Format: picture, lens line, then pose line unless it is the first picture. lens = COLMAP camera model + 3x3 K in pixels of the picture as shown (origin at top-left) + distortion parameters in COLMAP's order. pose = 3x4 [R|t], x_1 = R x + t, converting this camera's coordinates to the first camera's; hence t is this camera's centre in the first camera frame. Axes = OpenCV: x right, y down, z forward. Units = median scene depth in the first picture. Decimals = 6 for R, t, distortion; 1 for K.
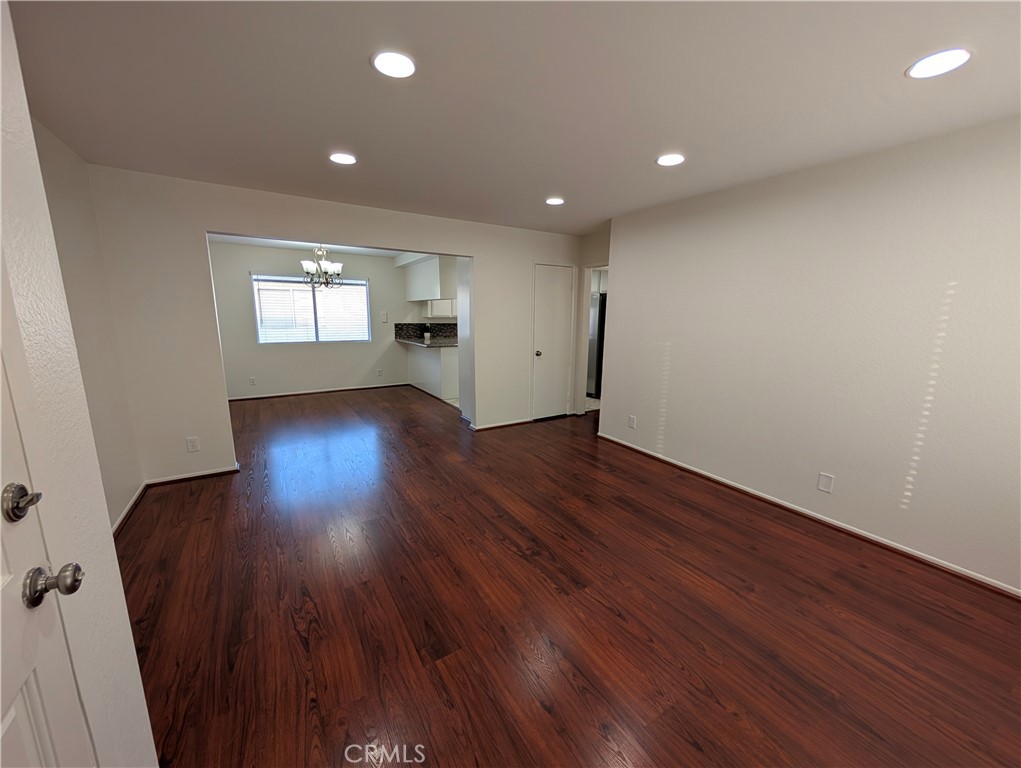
lens RADIAL K [[390.5, 0, 511.1], [0, 390.5, 385.2], [0, 0, 1]] dist [0.003954, -0.000485]
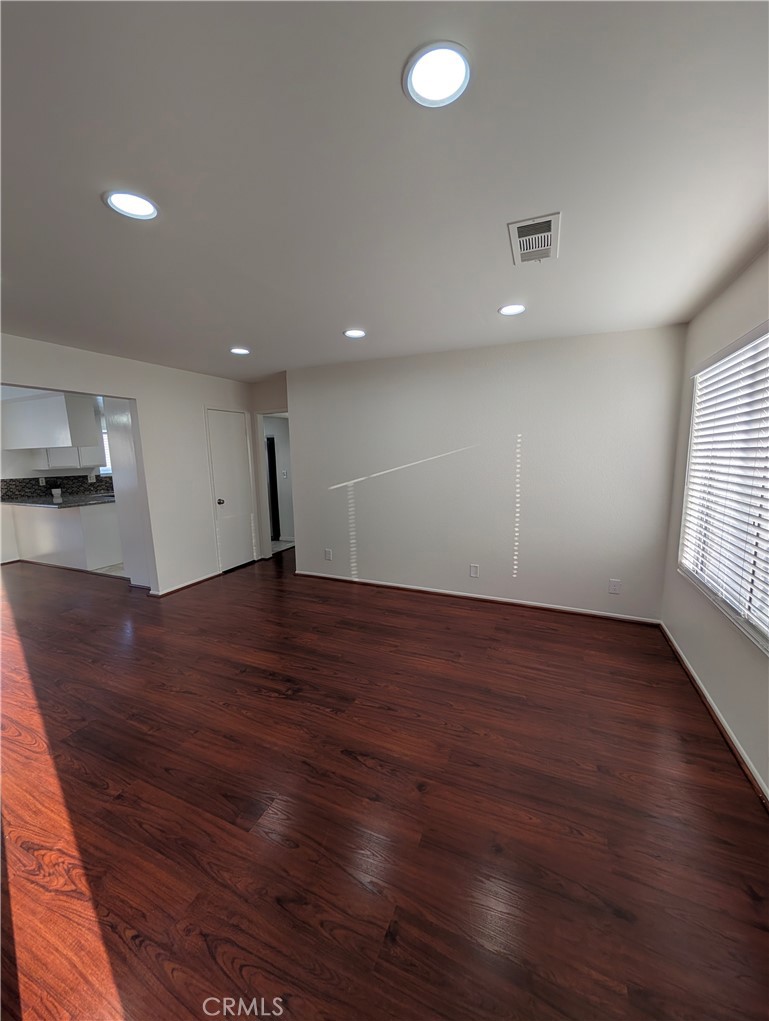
lens RADIAL K [[390.5, 0, 387.9], [0, 390.5, 509.8], [0, 0, 1]] dist [0.003954, -0.000485]
pose [[0.823010, -0.106686, 0.557918, -0.227194], [0.129240, 0.991613, -0.001029, -0.013149], [-0.553129, 0.072952, 0.829895, -0.028747]]
